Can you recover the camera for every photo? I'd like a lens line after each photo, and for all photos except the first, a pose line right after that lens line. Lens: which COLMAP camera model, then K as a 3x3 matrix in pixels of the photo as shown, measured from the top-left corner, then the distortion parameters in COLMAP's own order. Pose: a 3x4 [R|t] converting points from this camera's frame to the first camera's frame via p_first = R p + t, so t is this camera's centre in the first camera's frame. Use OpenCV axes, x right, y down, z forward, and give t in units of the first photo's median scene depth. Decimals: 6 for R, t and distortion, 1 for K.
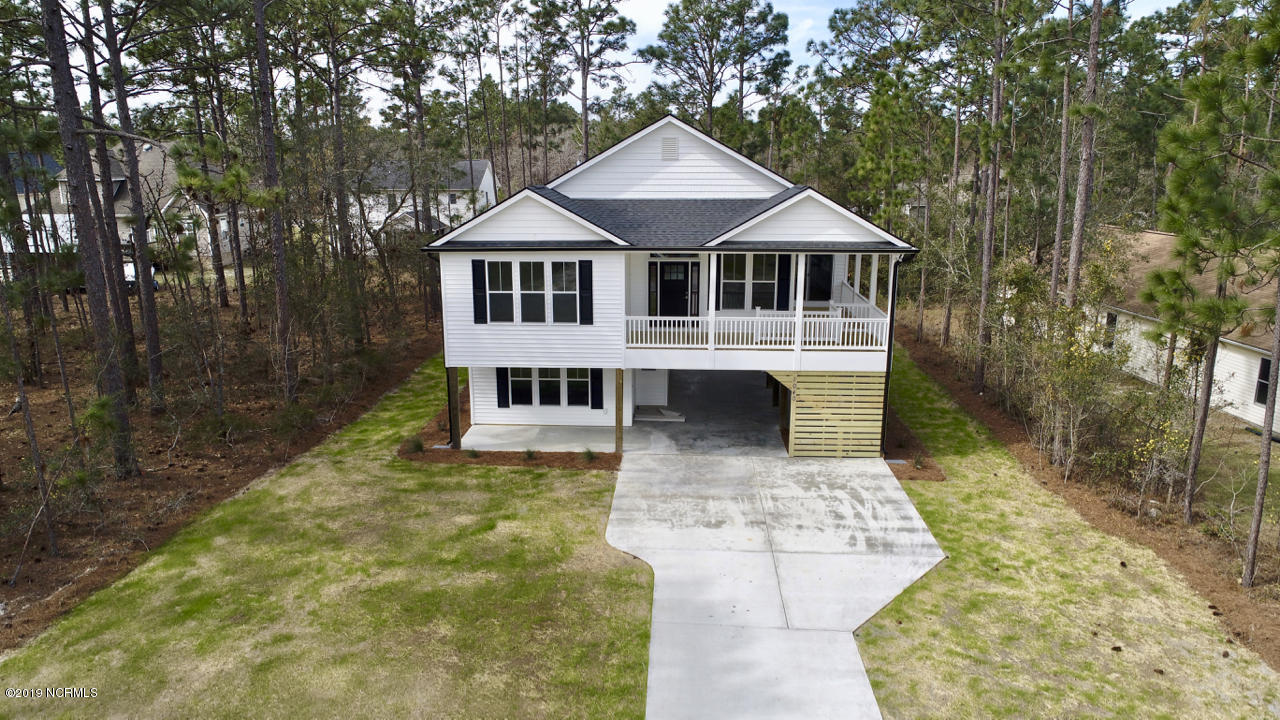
lens RADIAL K [[854.5, 0, 640.0], [0, 854.5, 360.0], [0, 0, 1]] dist [-0.002448, 0.000428]
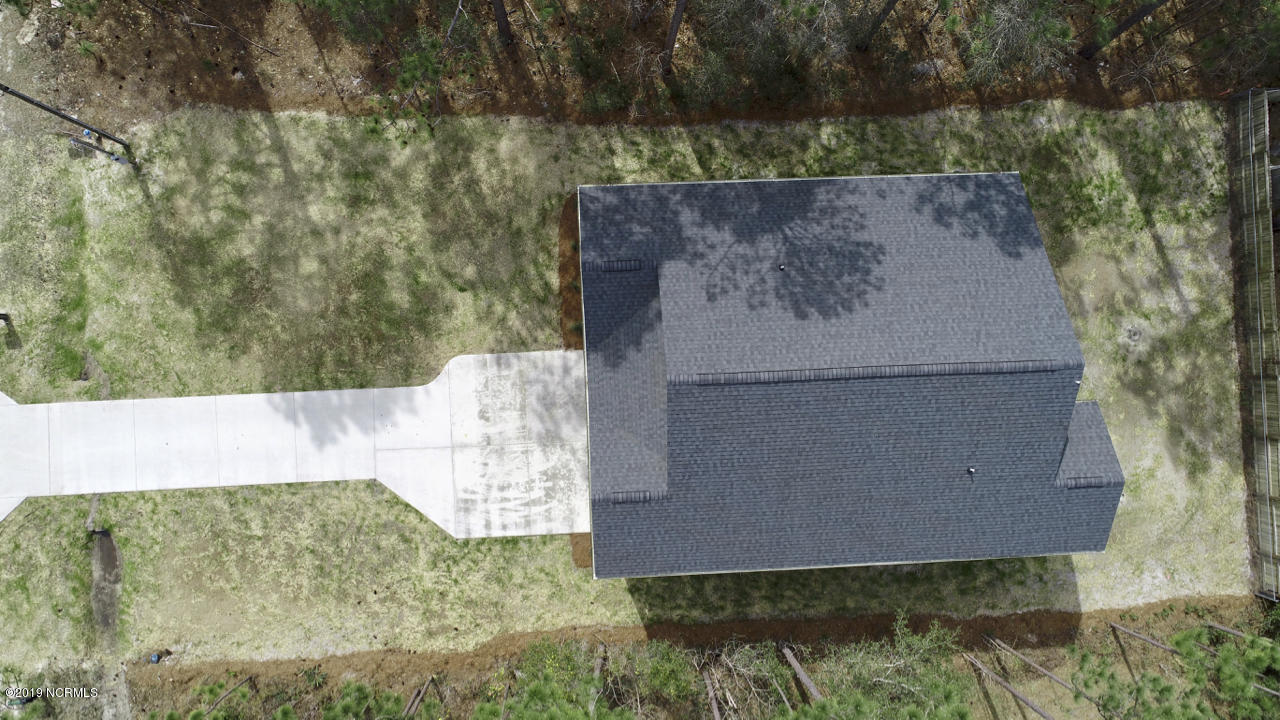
lens RADIAL K [[854.5, 0, 640.0], [0, 854.5, 360.0], [0, 0, 1]] dist [-0.002448, 0.000428]
pose [[0.095459, 0.995431, -0.001994, 0.007709], [-0.273896, 0.028192, 0.961346, -1.394909], [0.957010, -0.091223, 0.275335, 0.744308]]
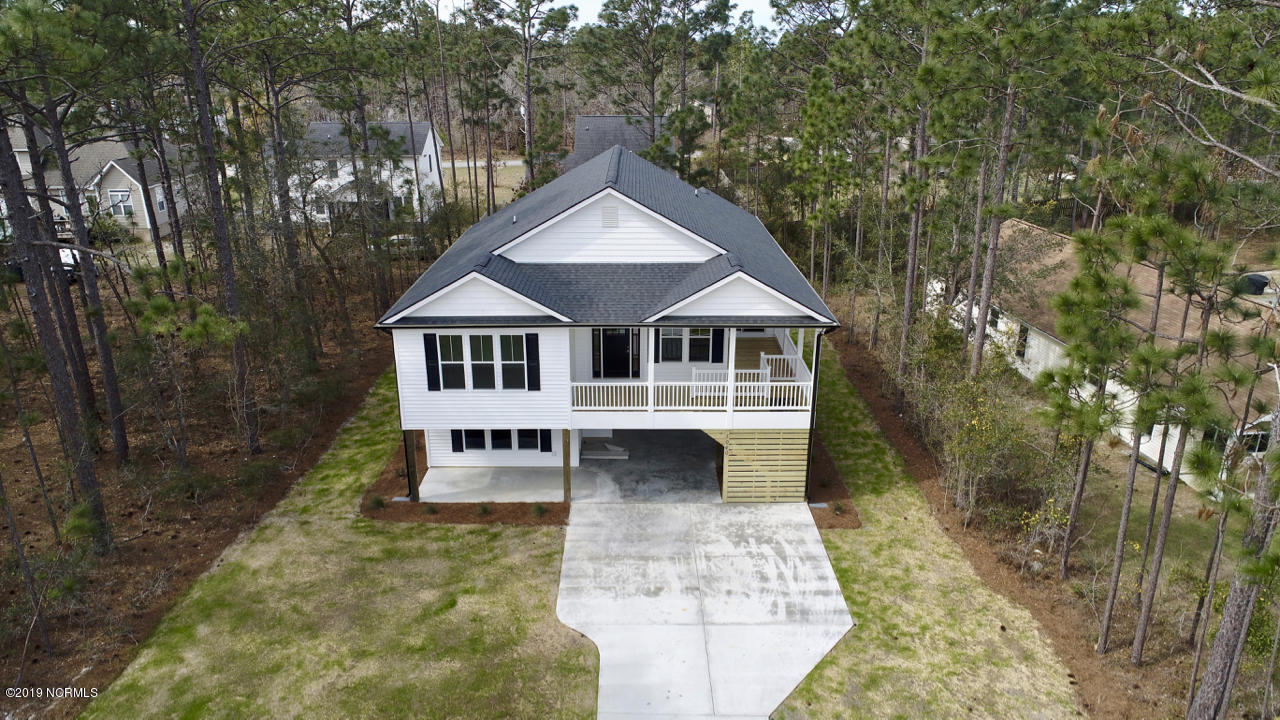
lens RADIAL K [[854.5, 0, 640.0], [0, 854.5, 360.0], [0, 0, 1]] dist [-0.002448, 0.000428]
pose [[0.998202, -0.017378, 0.057373, 0.009318], [0.011132, 0.994150, 0.107434, -0.205613], [-0.058905, -0.106602, 0.992555, -0.070598]]
